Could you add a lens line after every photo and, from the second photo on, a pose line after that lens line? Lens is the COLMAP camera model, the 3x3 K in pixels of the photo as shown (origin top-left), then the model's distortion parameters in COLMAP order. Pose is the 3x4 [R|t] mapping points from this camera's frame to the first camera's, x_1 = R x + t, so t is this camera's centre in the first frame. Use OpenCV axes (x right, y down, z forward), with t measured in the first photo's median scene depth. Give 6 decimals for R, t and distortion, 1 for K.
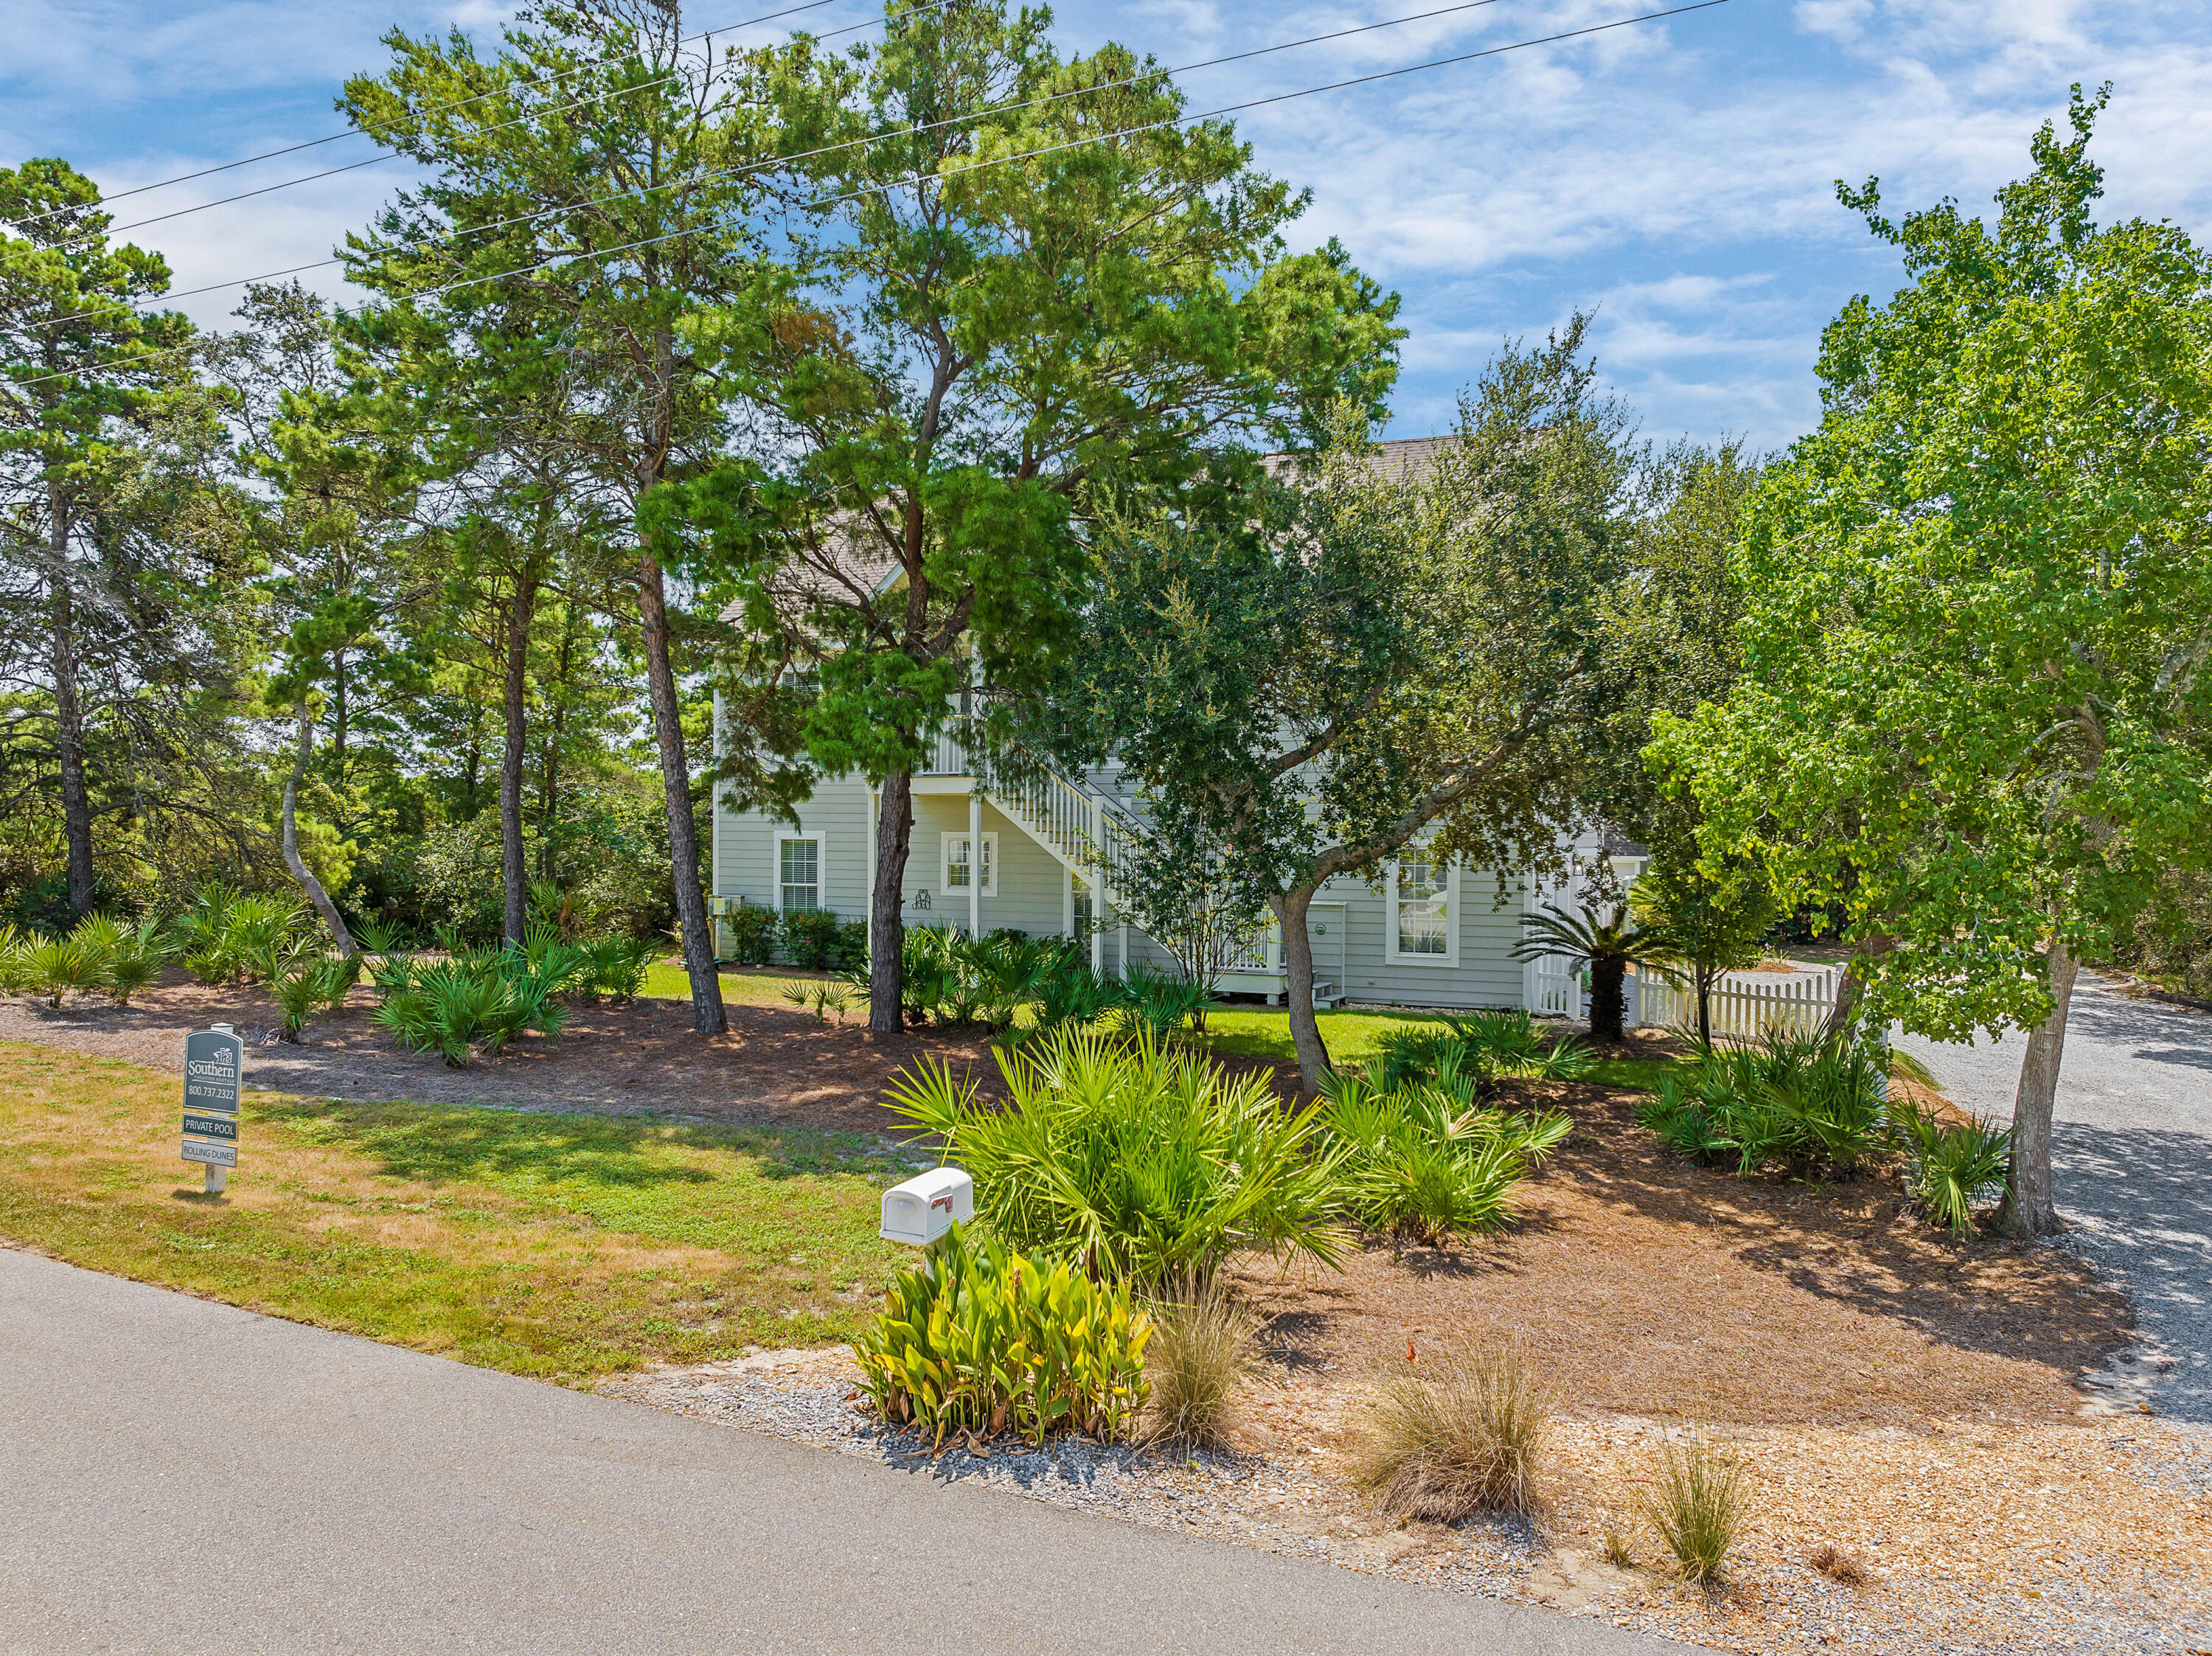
lens RADIAL K [[1584.6, 0, 1124.1], [0, 1584.6, 778.5], [0, 0, 1]] dist [-0.021902, 0.002590]
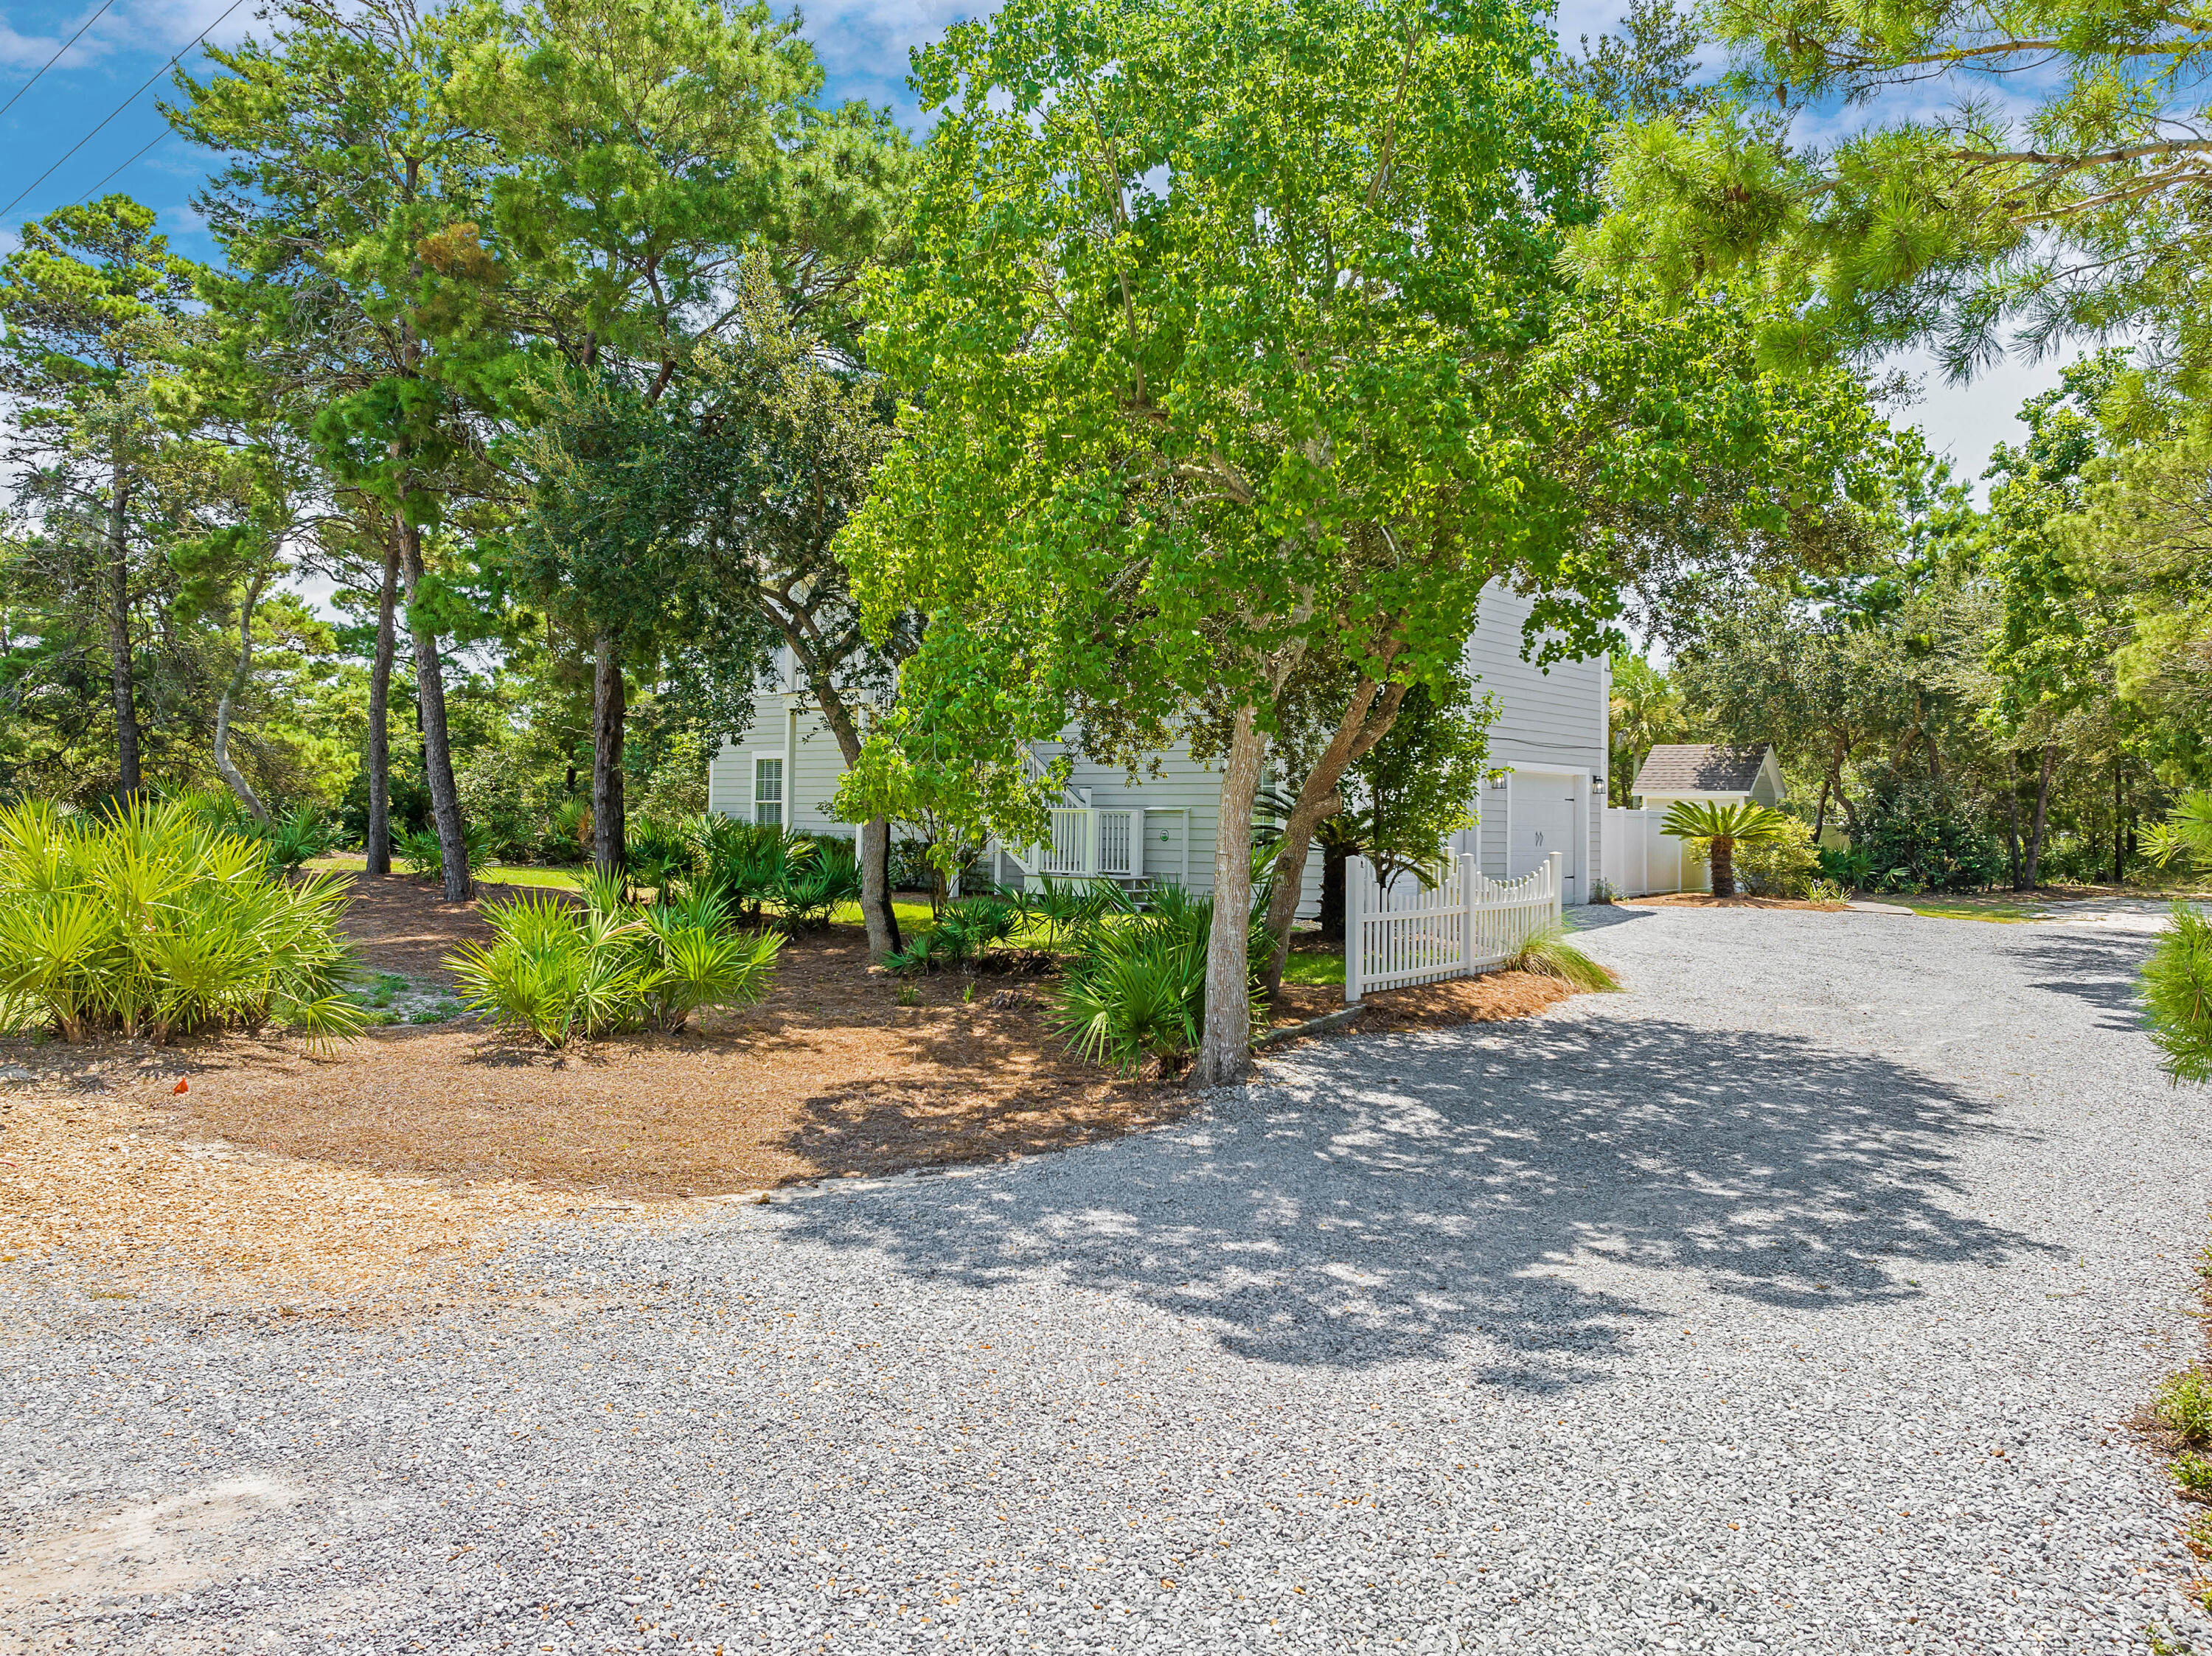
lens RADIAL K [[1586.0, 0, 1102.7], [0, 1586.0, 734.4], [0, 0, 1]] dist [-0.012473, -0.012803]
pose [[0.947521, -0.018449, -0.319162, 0.888413], [0.010910, 0.999618, -0.025395, 0.134167], [0.319509, 0.020580, 0.947360, 0.173028]]
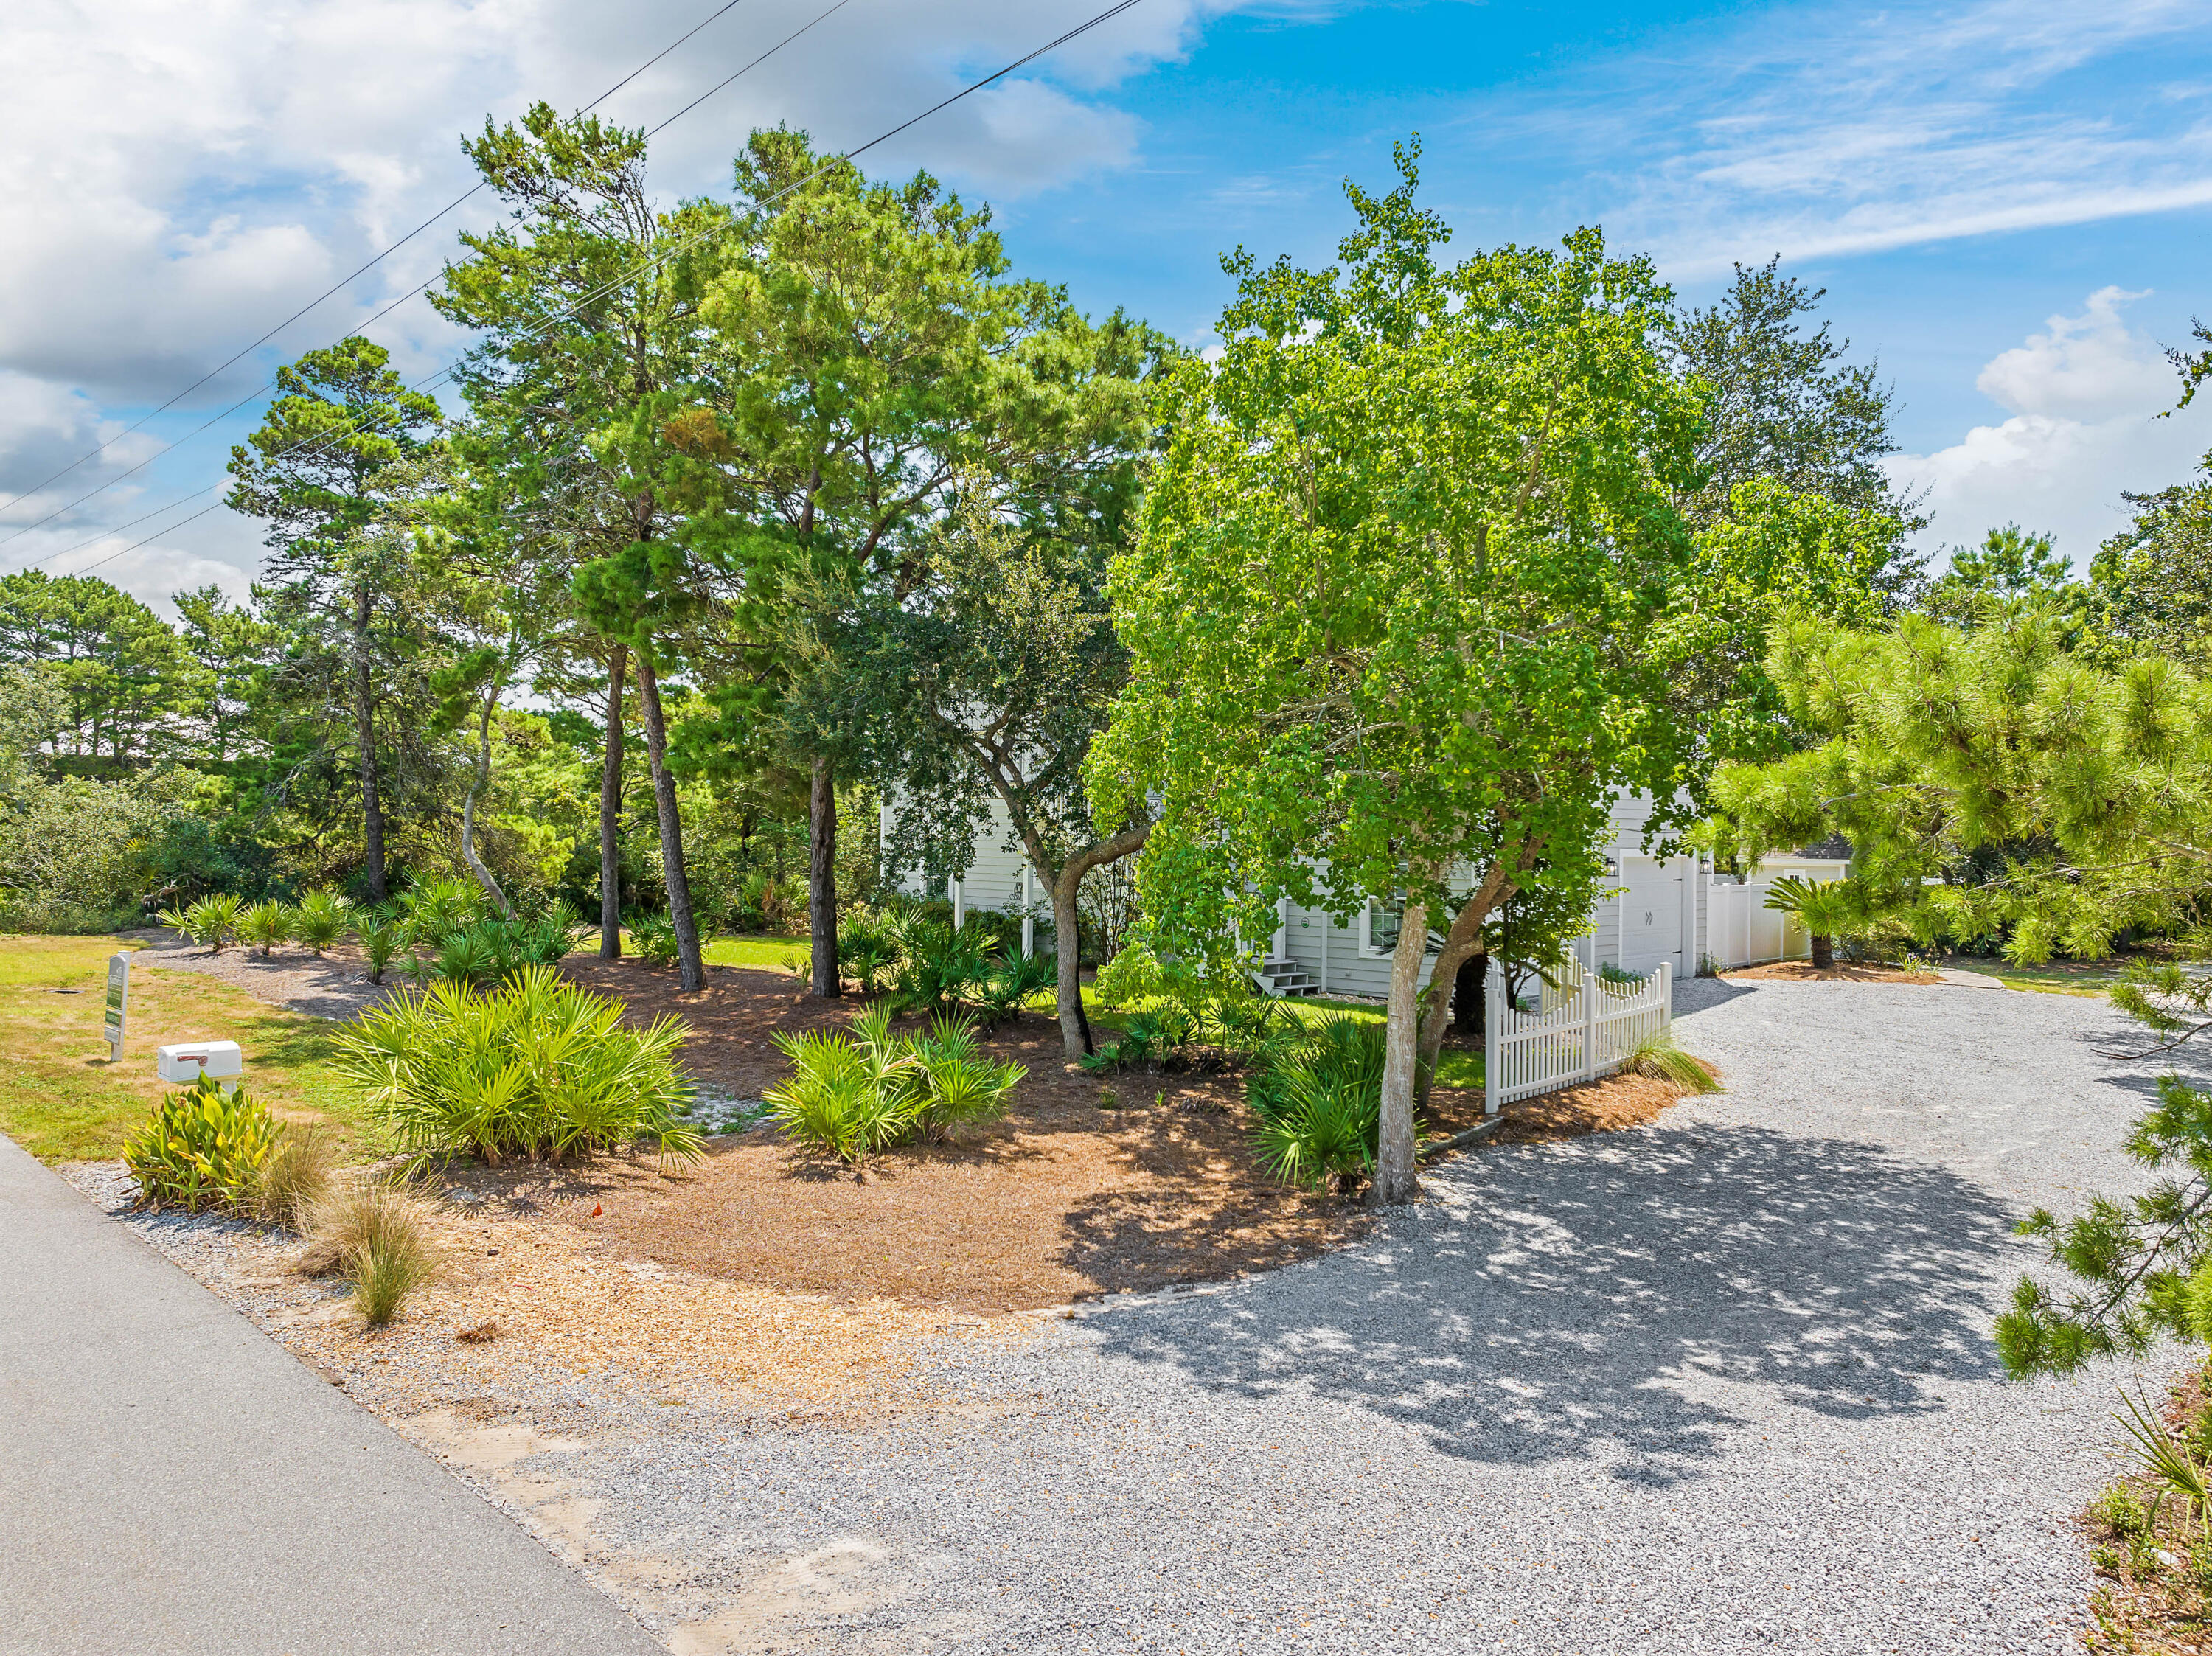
lens RADIAL K [[1584.6, 0, 1124.1], [0, 1584.6, 778.5], [0, 0, 1]] dist [-0.021902, 0.002590]
pose [[0.930700, -0.011530, -0.365601, 0.895764], [0.011013, 0.999933, -0.003499, 0.003335], [0.365617, -0.000770, 0.930765, -0.072128]]
